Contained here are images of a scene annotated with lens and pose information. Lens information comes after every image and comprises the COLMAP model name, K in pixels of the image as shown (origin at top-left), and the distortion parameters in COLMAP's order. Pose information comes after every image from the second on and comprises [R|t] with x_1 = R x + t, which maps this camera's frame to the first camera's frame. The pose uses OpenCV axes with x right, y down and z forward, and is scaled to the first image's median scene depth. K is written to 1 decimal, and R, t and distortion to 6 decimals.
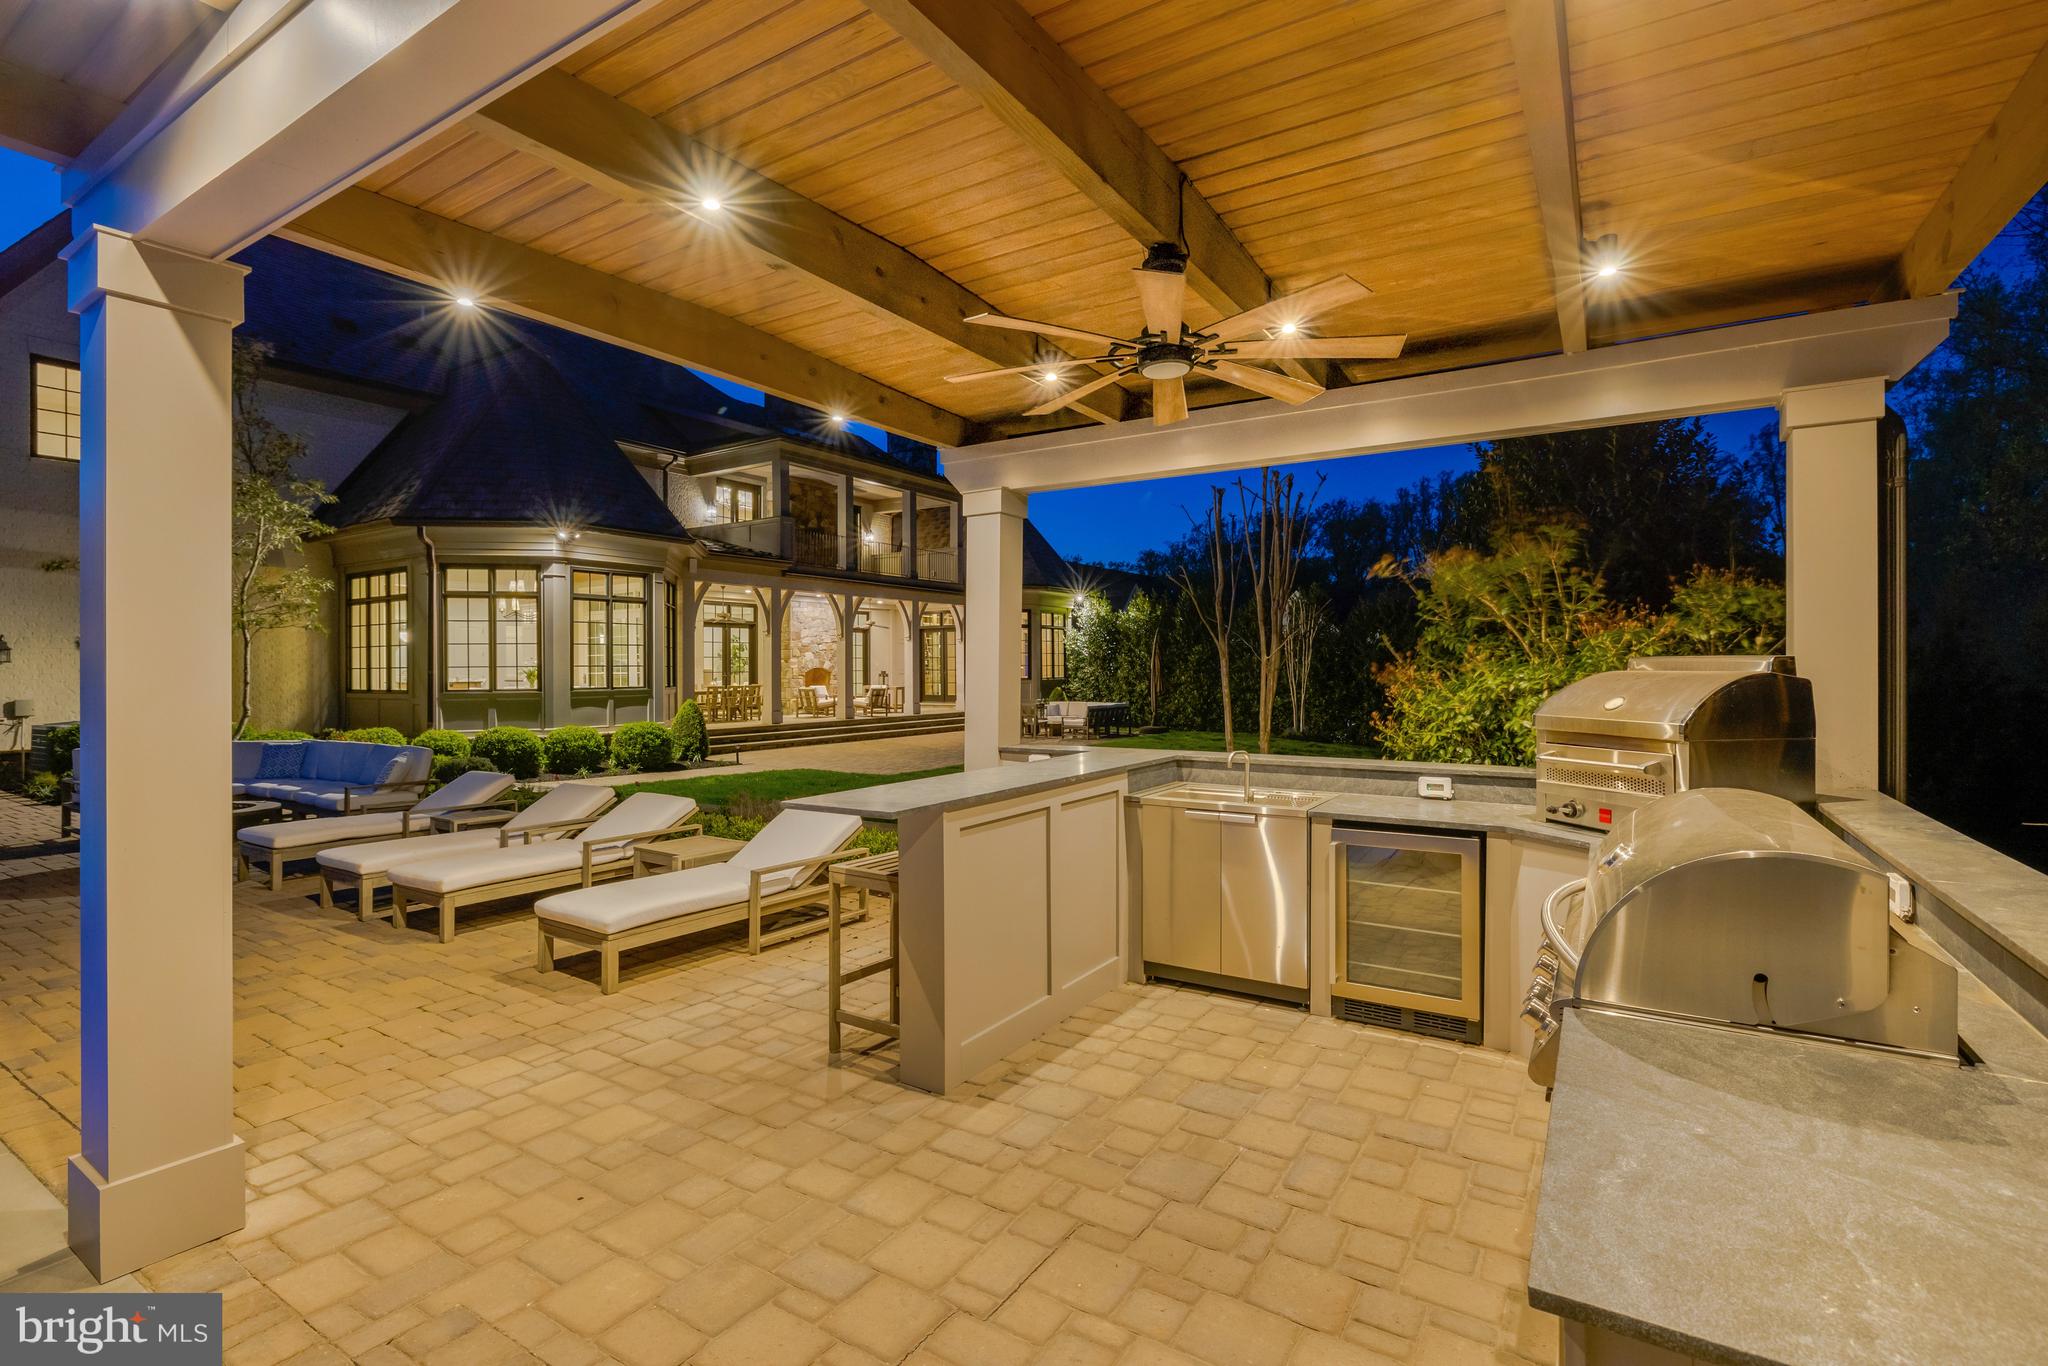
lens RADIAL K [[964.5, 0, 1024.0], [0, 964.5, 683.0], [0, 0, 1]] dist [-0.011365, 0.000936]
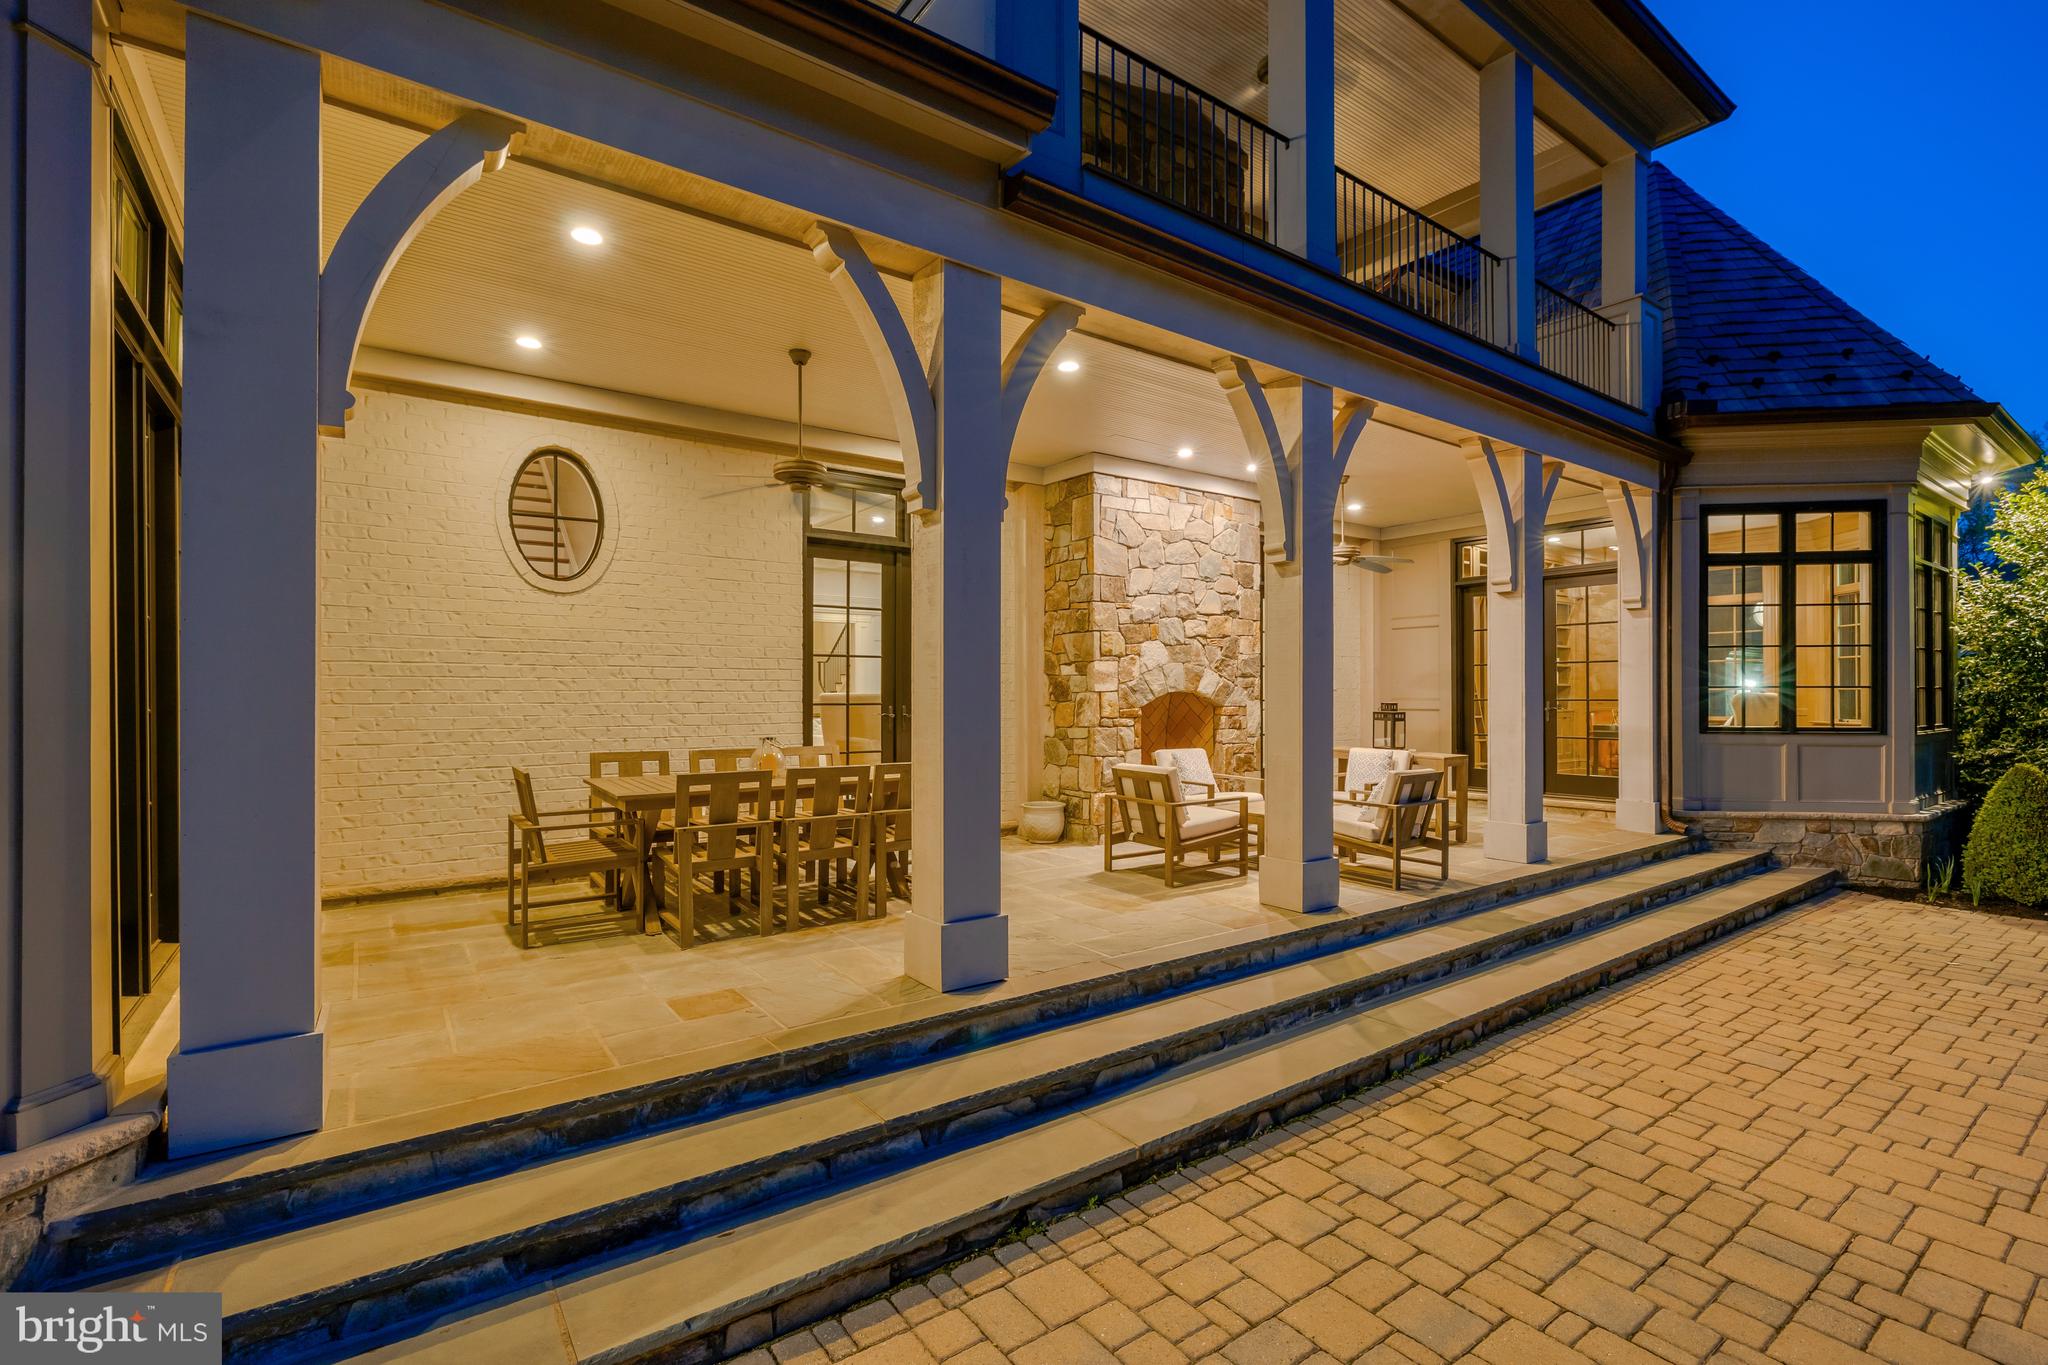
lens RADIAL K [[905.5, 0, 1024.0], [0, 905.5, 682.5], [0, 0, 1]] dist [-0.008321, 0.000048]
pose [[0.931843, 0.002332, -0.362855, -0.161806], [-0.010231, 0.999751, -0.019848, -0.013148], [0.362719, 0.022208, 0.931634, 0.739337]]
